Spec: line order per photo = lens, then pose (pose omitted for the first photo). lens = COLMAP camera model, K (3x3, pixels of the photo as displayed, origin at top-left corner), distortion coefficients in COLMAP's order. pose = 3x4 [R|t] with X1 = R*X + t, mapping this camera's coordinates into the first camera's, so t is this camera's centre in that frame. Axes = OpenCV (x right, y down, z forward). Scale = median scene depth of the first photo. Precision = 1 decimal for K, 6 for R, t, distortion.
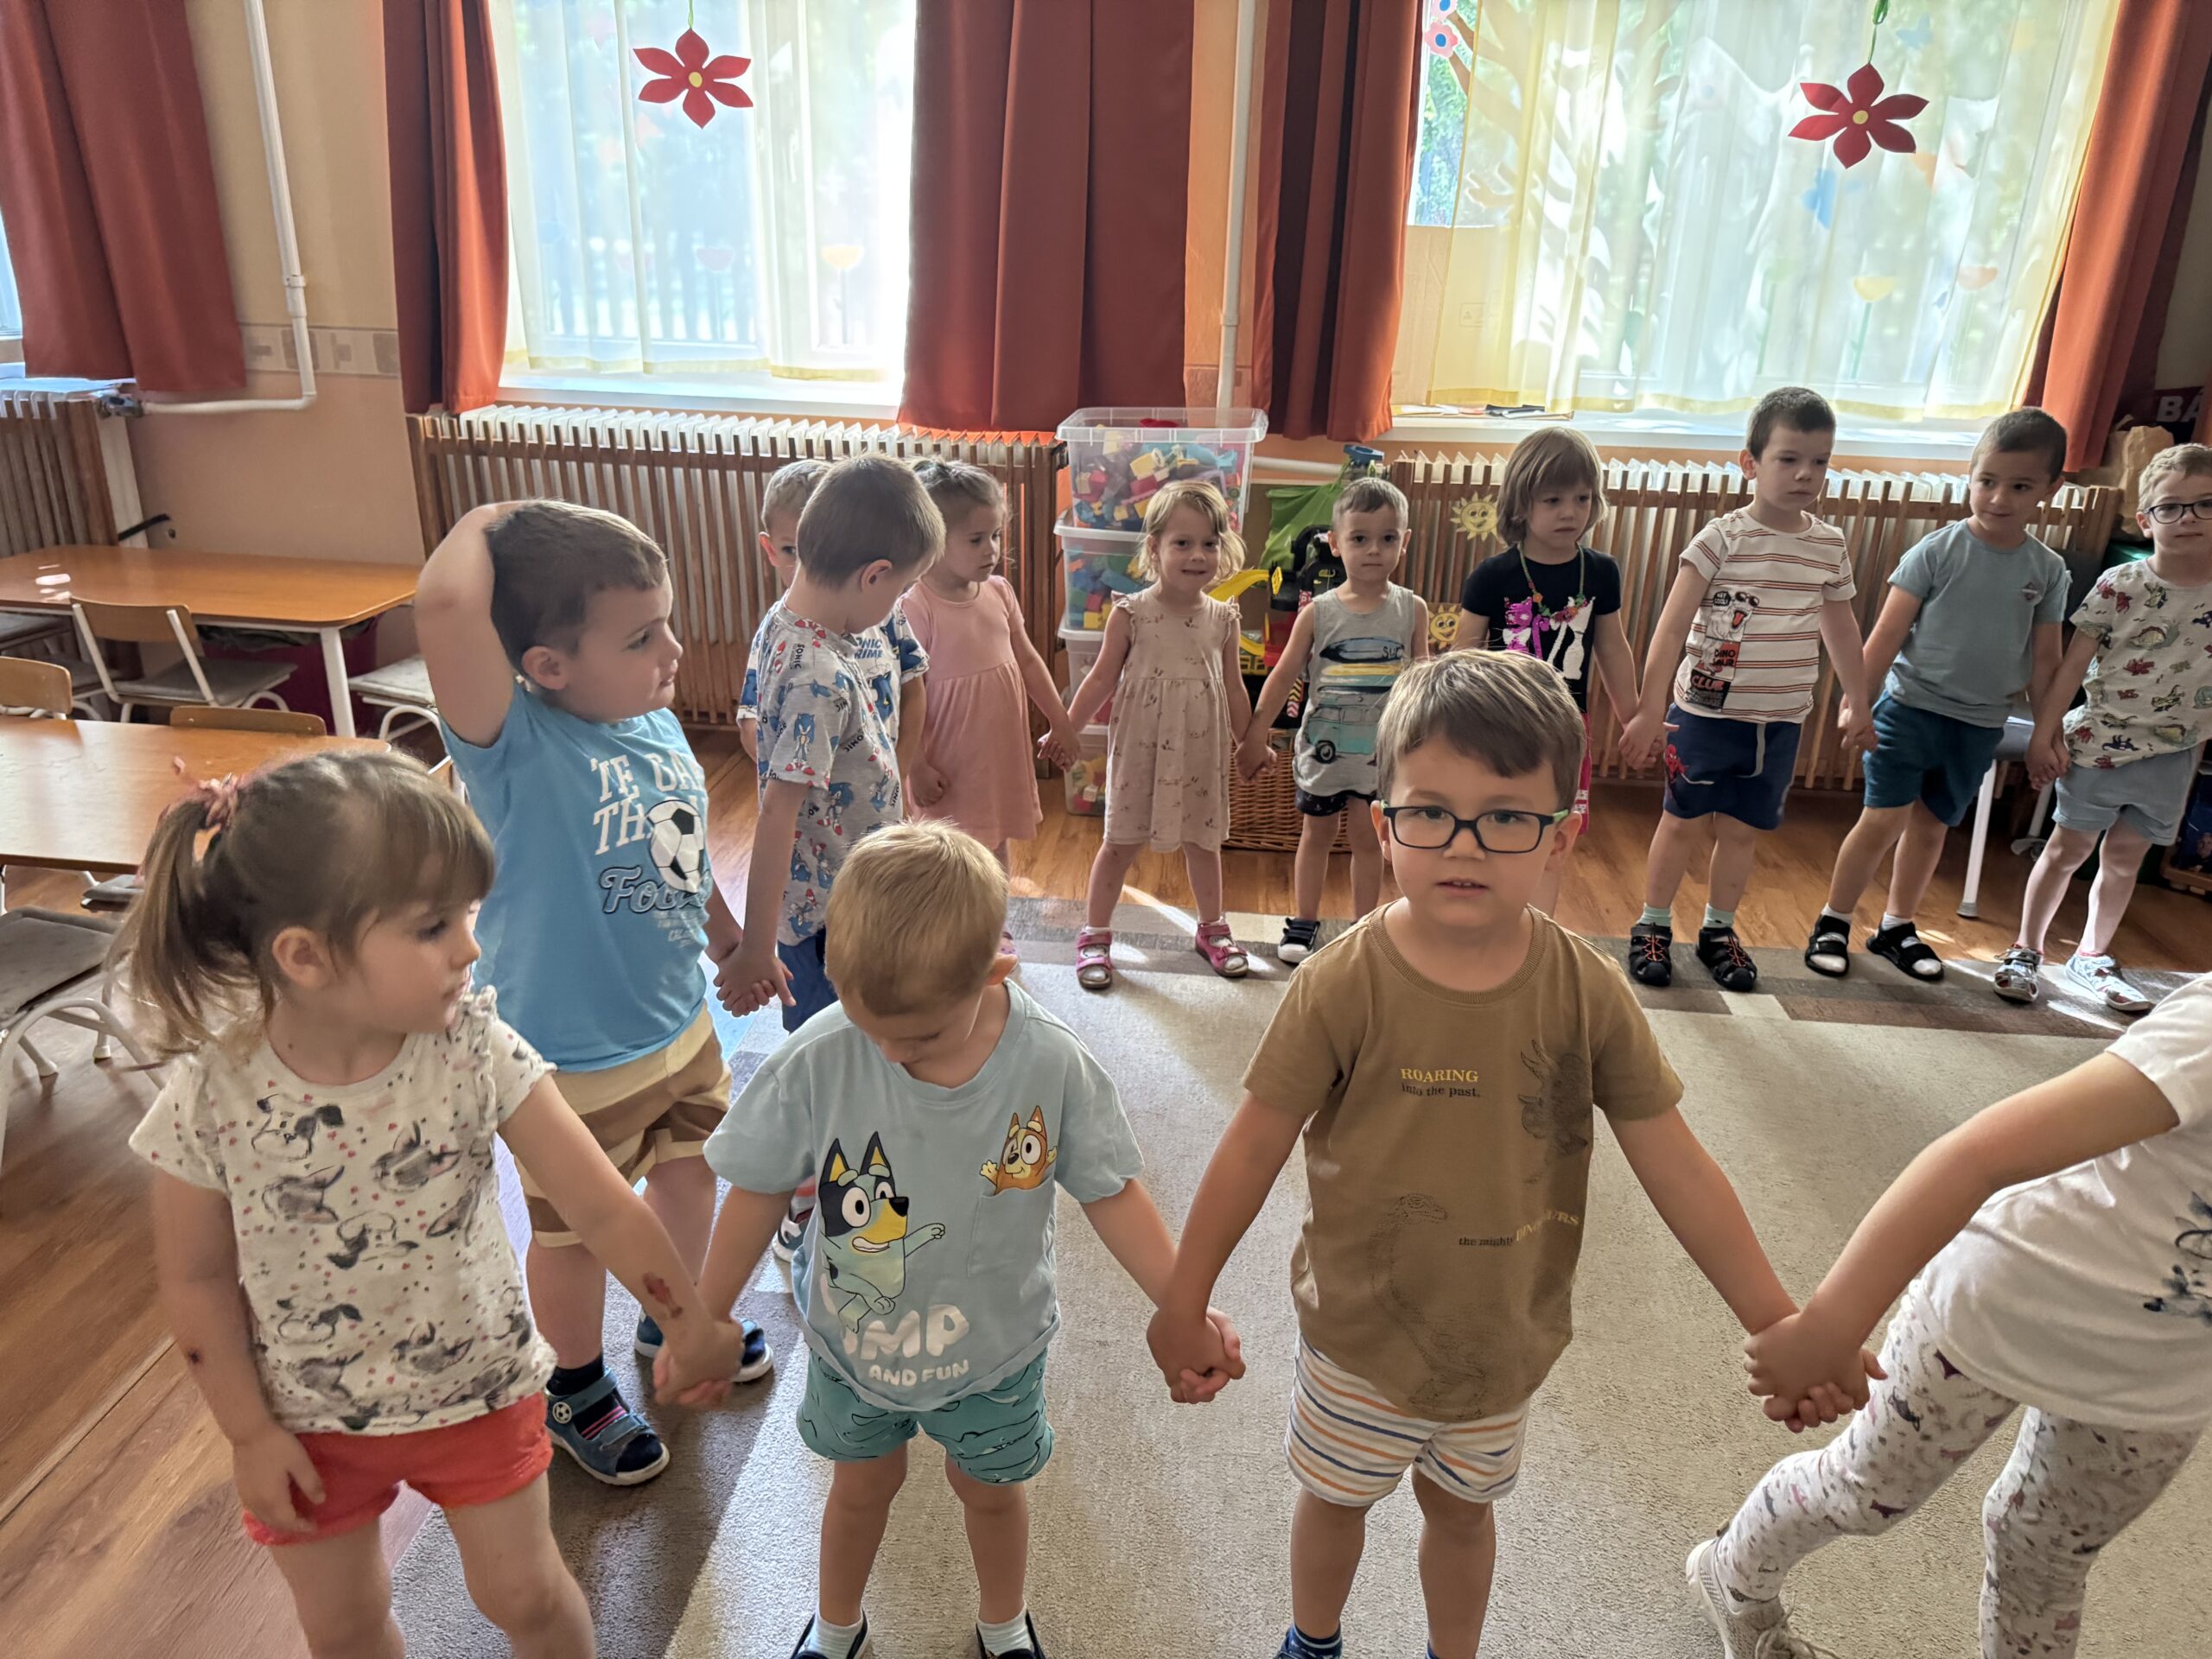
lens RADIAL K [[1566.9, 0, 1106.0], [0, 1566.9, 829.5], [0, 0, 1]] dist [0.034684, -0.097323]
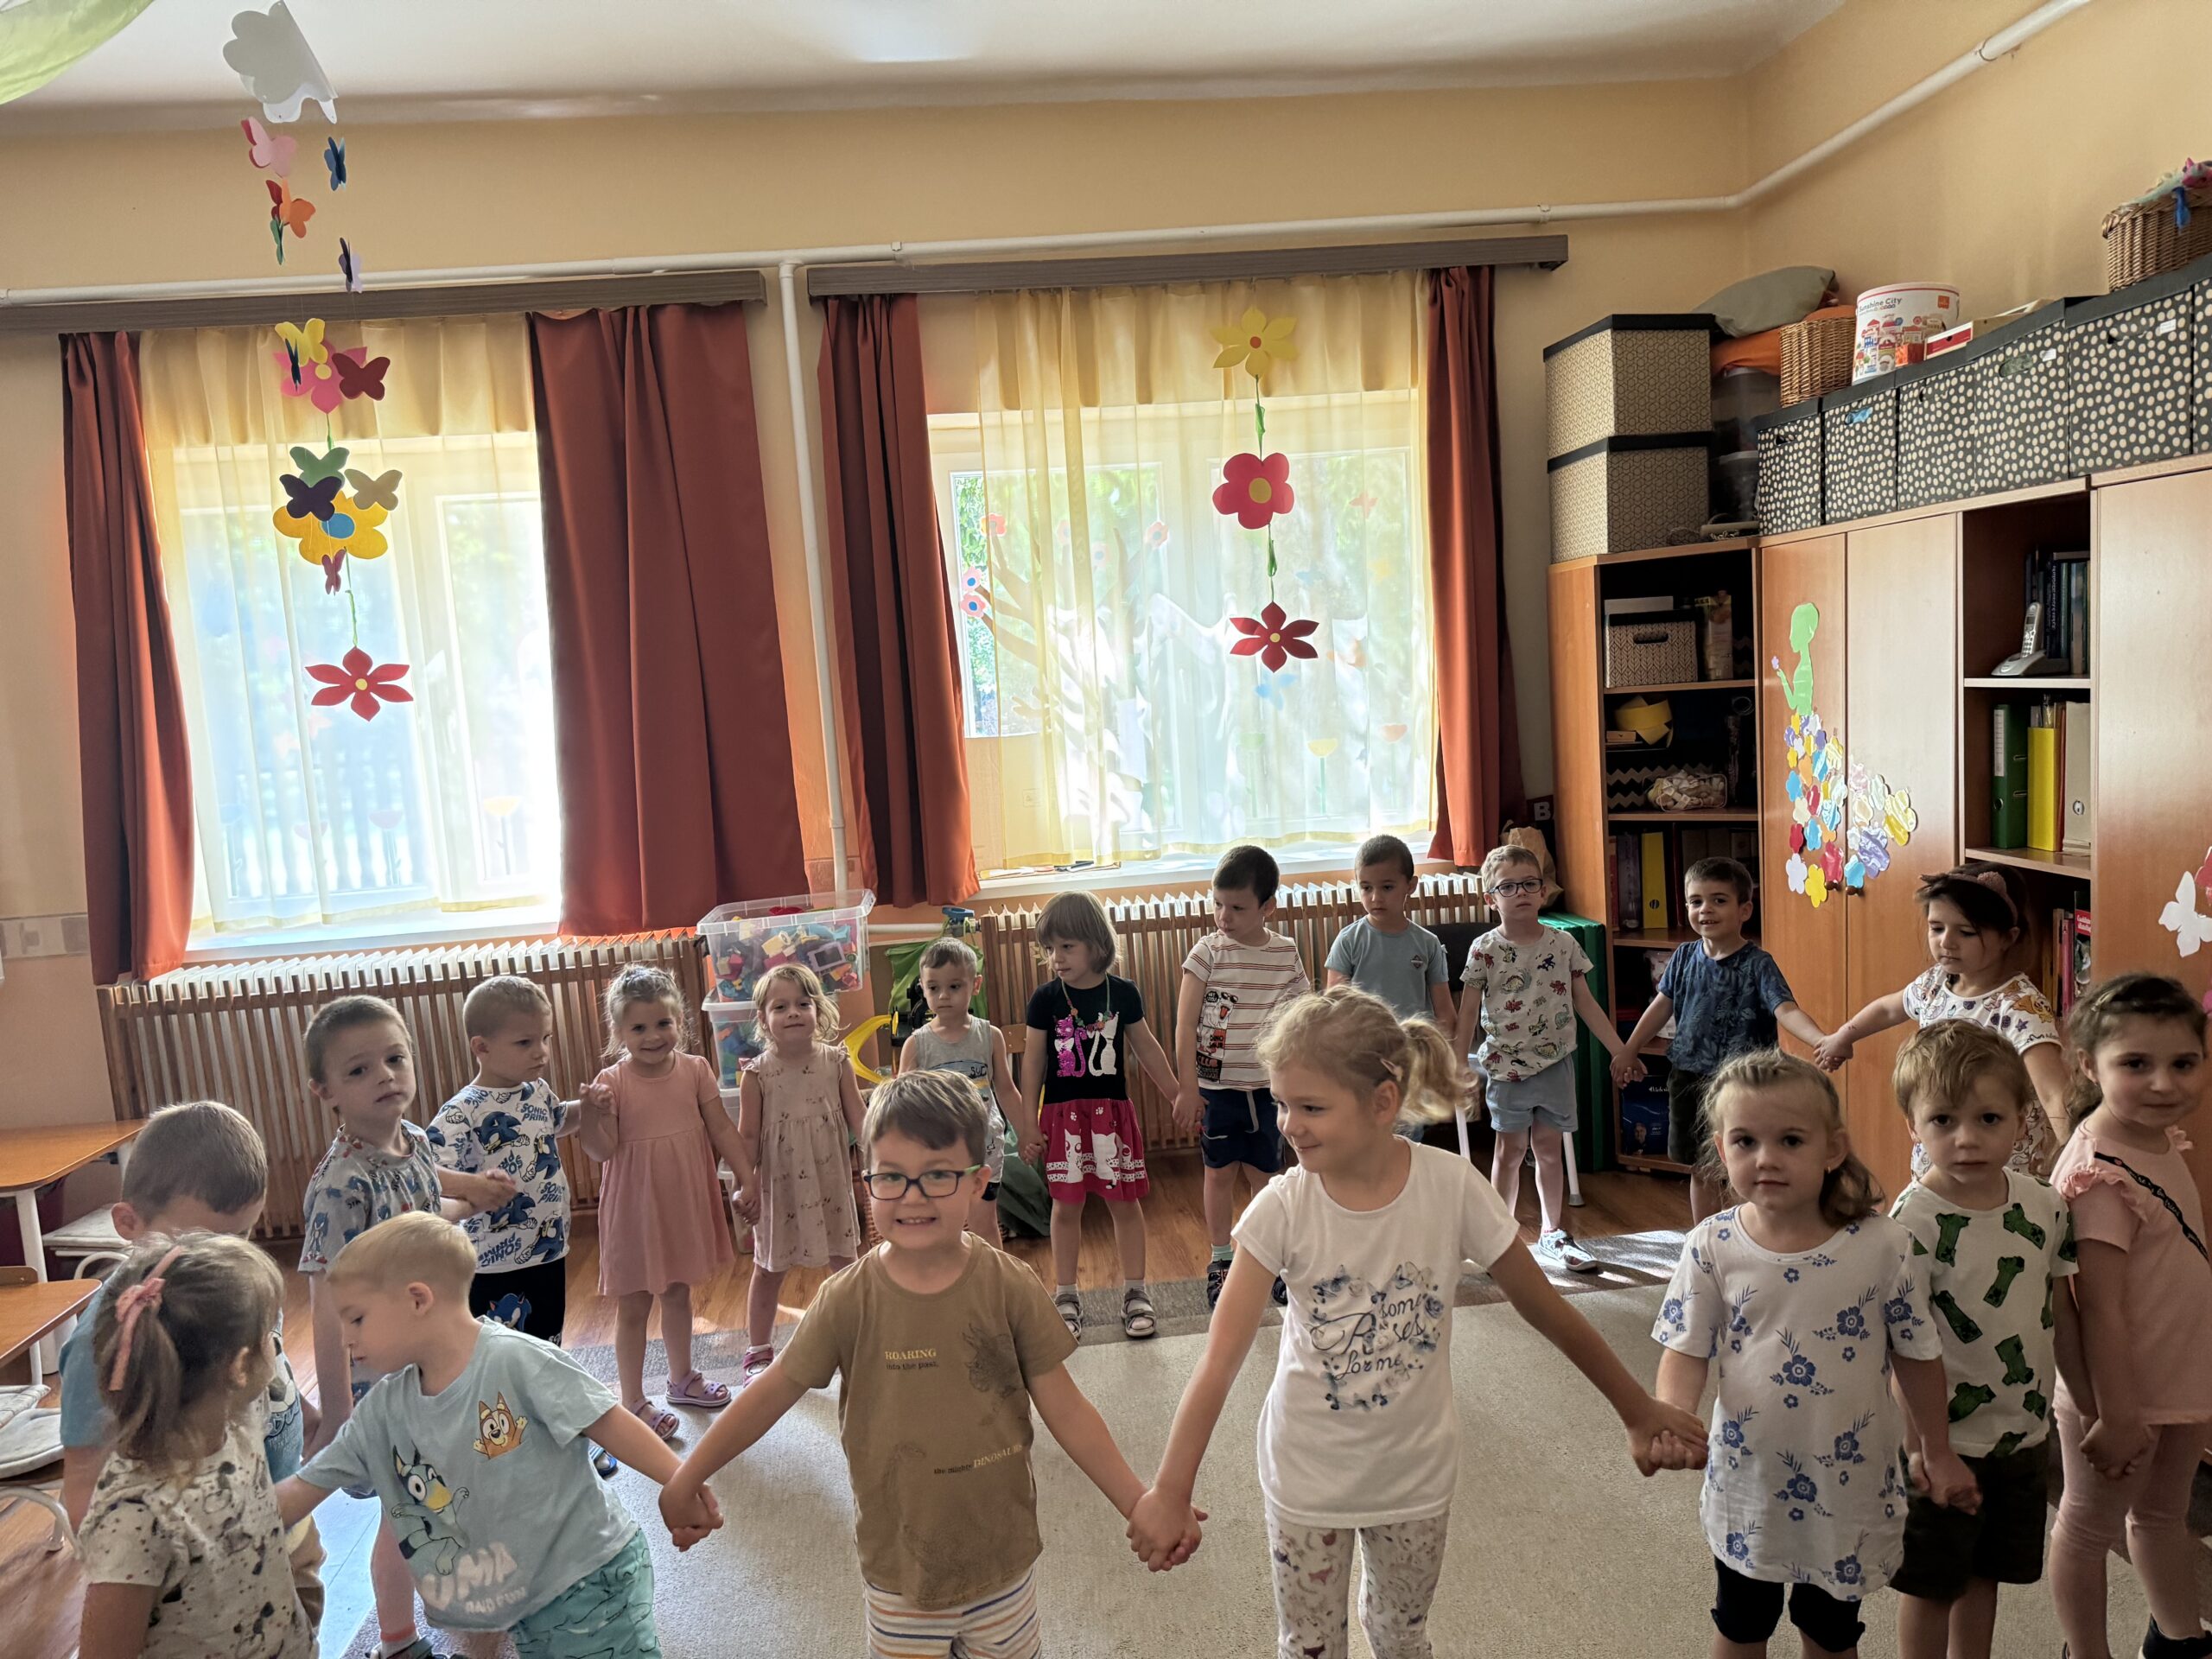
lens RADIAL K [[1484.5, 0, 1111.1], [0, 1484.5, 804.2], [0, 0, 1]] dist [0.028516, -0.006642]
pose [[0.971400, -0.100745, 0.215017, 0.043223], [0.159271, 0.948060, -0.275344, 0.024328], [-0.176109, 0.301715, 0.936992, -0.166981]]
